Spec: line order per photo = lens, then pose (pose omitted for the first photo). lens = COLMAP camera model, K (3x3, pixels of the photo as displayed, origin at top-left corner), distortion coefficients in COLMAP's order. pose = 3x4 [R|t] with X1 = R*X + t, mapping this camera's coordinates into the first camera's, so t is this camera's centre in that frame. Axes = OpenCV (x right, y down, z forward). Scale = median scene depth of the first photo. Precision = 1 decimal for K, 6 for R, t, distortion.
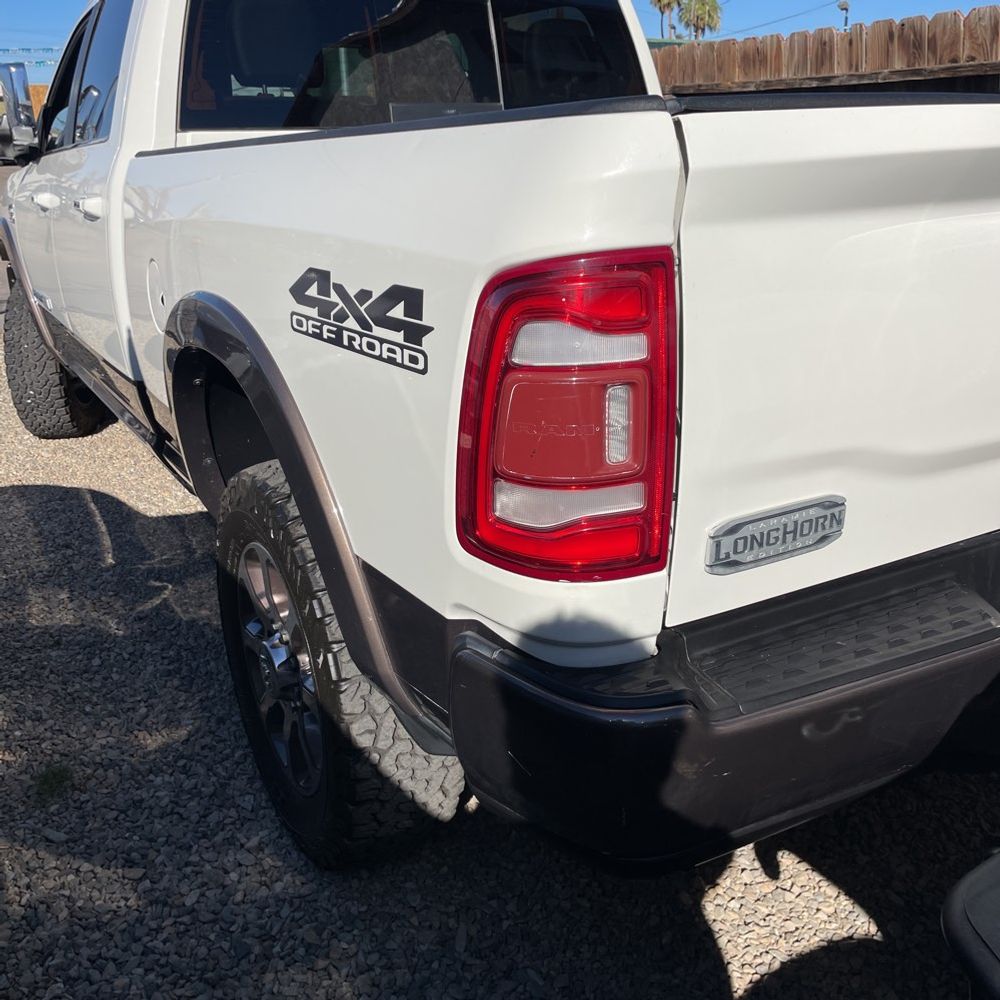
lens RADIAL K [[1011.8, 0, 510.7], [0, 1011.8, 485.8], [0, 0, 1]] dist [0.098483, -0.154962]
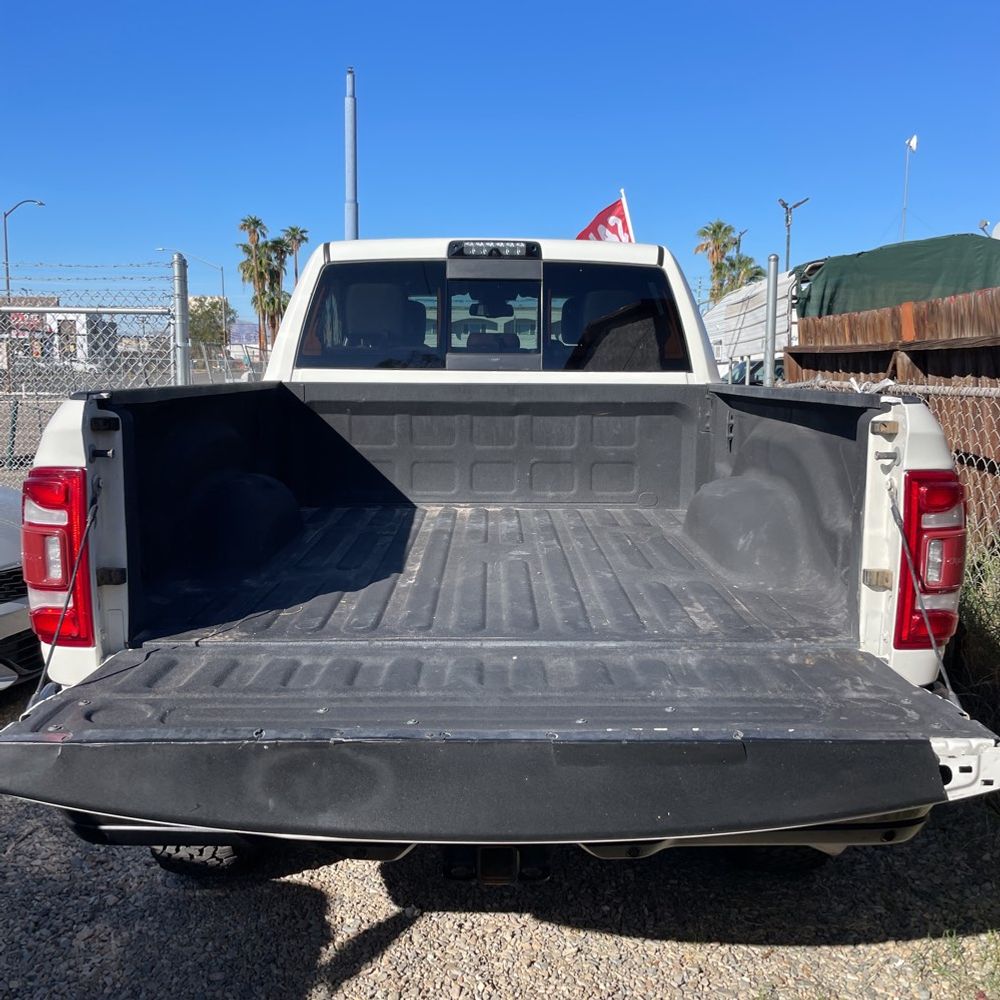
lens RADIAL K [[1017.0, 0, 497.6], [0, 1017.0, 484.9], [0, 0, 1]] dist [0.090553, -0.128919]
pose [[0.866914, 0.095714, -0.489182, 1.367803], [-0.182983, 0.973981, -0.133707, -0.066309], [0.463656, 0.205425, 0.861872, -0.236452]]
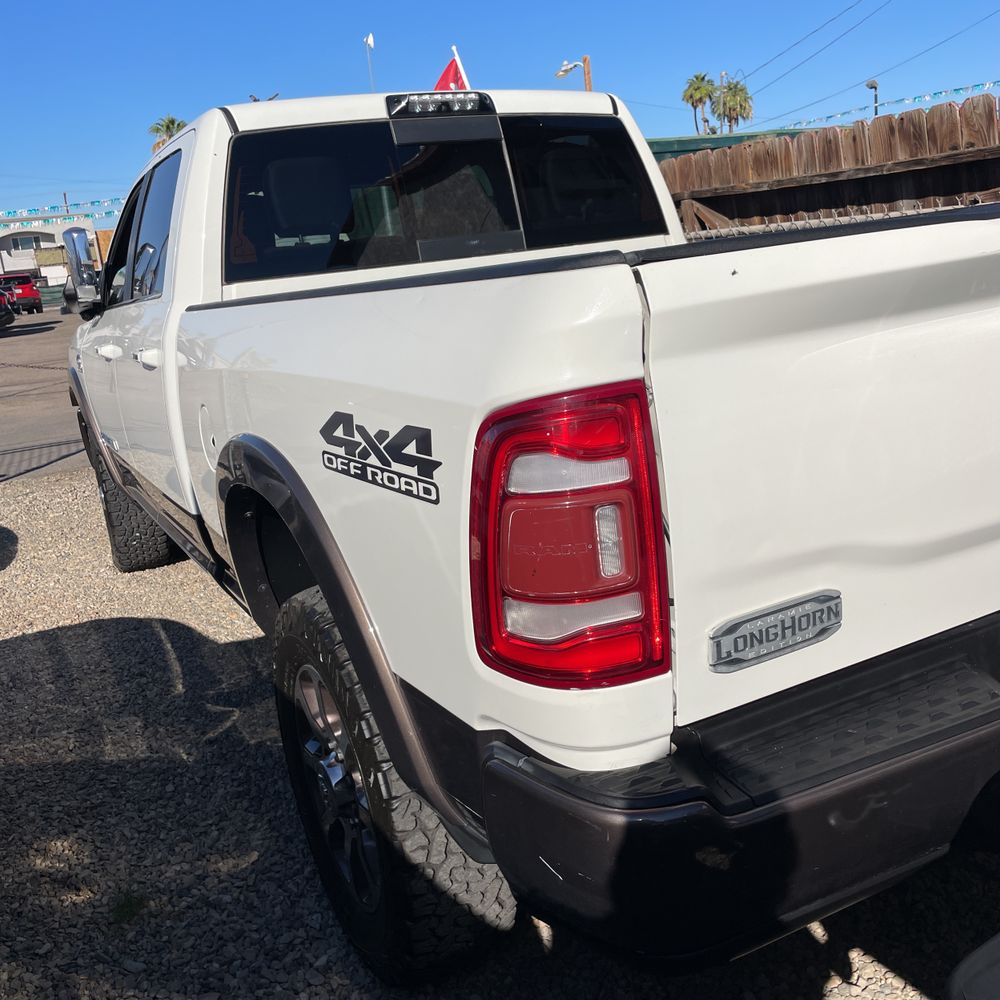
lens RADIAL K [[1020.8, 0, 514.7], [0, 1020.8, 485.2], [0, 0, 1]] dist [0.076939, -0.132649]
pose [[0.995428, -0.076240, -0.057530, 0.058294], [0.070499, 0.992886, -0.095950, -0.017508], [0.064436, 0.091456, 0.993722, -0.084428]]
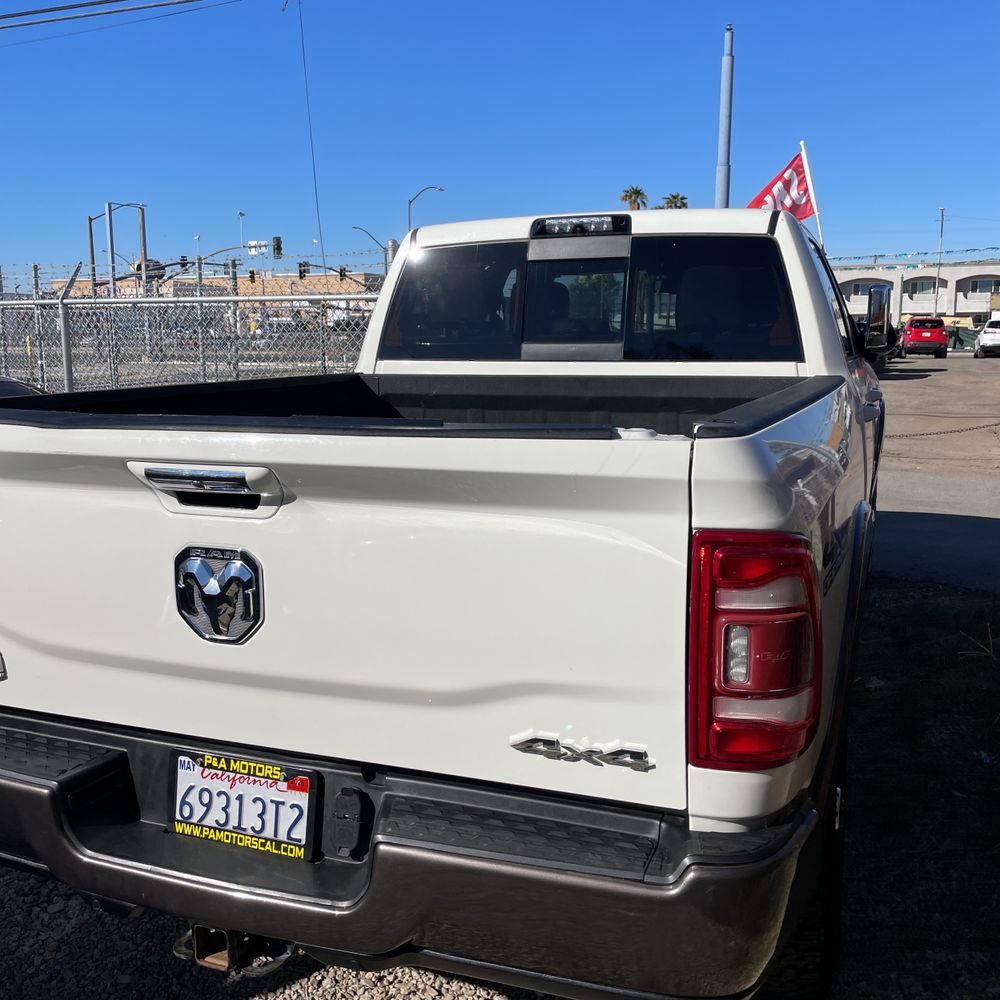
lens RADIAL K [[1017.1, 0, 496.3], [0, 1017.1, 475.4], [0, 0, 1]] dist [0.065002, -0.078294]
pose [[0.620661, 0.136512, -0.772104, 1.862417], [-0.248144, 0.968311, -0.028270, -0.372477], [0.743777, 0.209139, 0.634867, 0.470842]]
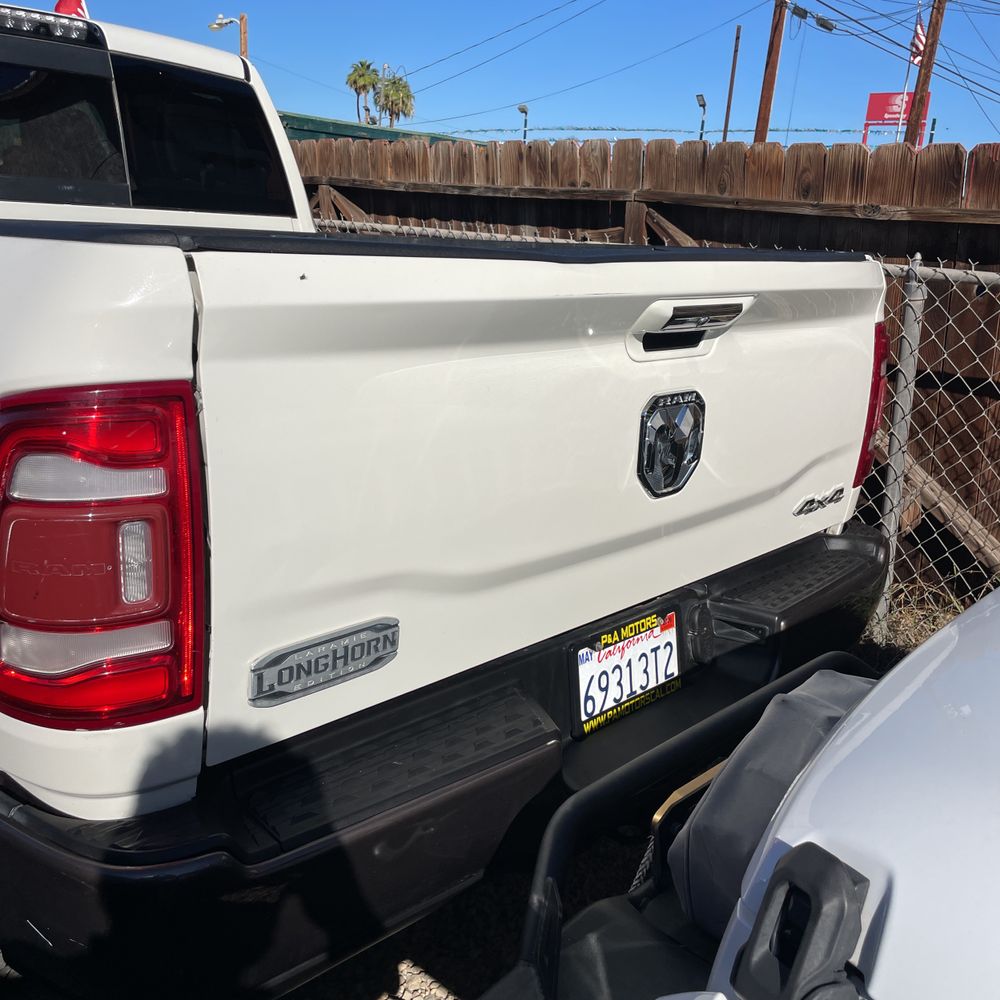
lens RADIAL K [[1012.0, 0, 525.9], [0, 1012.0, 486.2], [0, 0, 1]] dist [0.100610, -0.151651]
pose [[0.953599, 0.002051, 0.301073, 0.133628], [0.018137, 0.997770, -0.064242, -0.050721], [-0.300533, 0.066721, 0.951435, -0.020158]]
